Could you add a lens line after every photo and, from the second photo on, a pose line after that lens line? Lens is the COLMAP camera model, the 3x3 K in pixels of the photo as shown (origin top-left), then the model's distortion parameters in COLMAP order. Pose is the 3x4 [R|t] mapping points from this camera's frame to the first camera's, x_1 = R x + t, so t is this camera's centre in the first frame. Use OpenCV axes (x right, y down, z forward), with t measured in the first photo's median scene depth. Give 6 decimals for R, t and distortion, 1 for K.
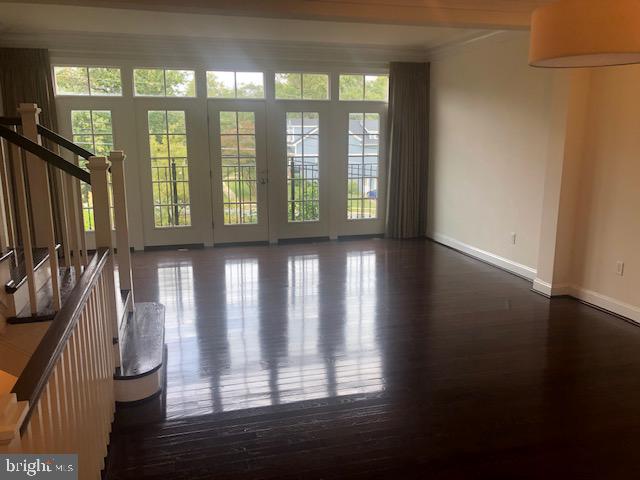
lens RADIAL K [[538.6, 0, 322.5], [0, 538.6, 241.7], [0, 0, 1]] dist [-0.000471, -0.012810]
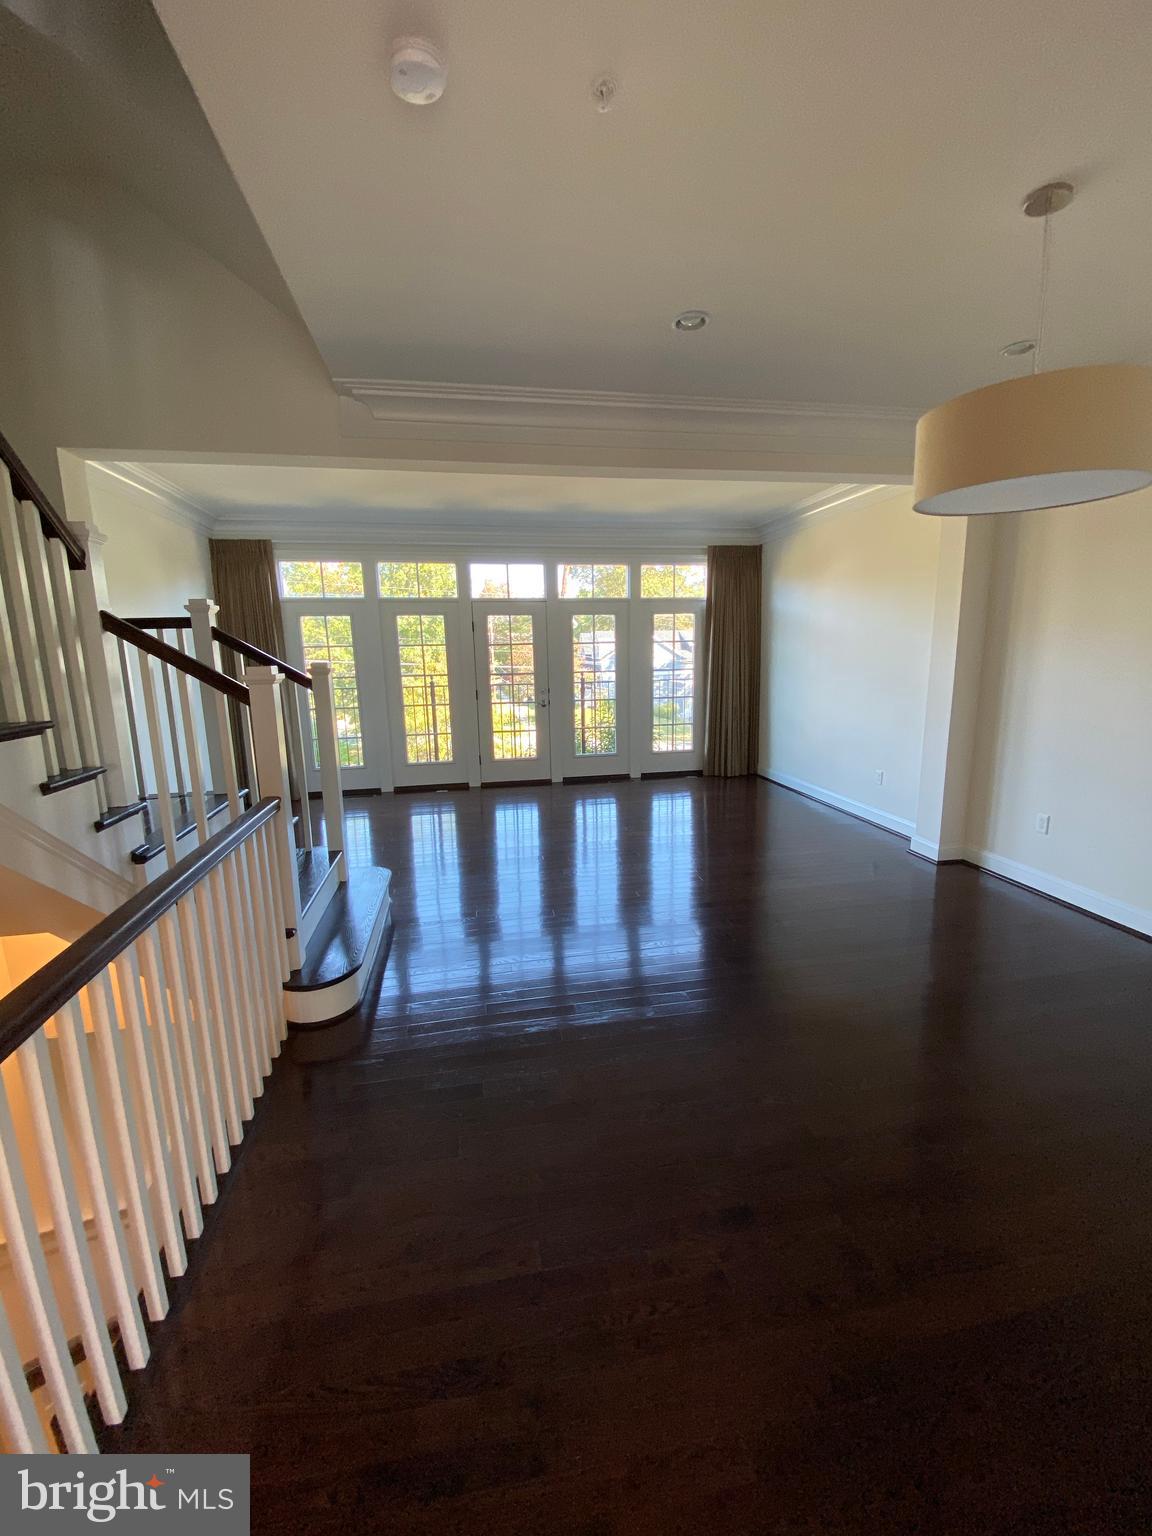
lens RADIAL K [[630.6, 0, 573.7], [0, 630.6, 773.3], [0, 0, 1]] dist [-0.014804, -0.000824]
pose [[0.995494, 0.000956, -0.094823, 0.020354], [-0.001618, 0.999975, -0.006906, -0.005362], [0.094814, 0.007028, 0.995470, 0.099456]]
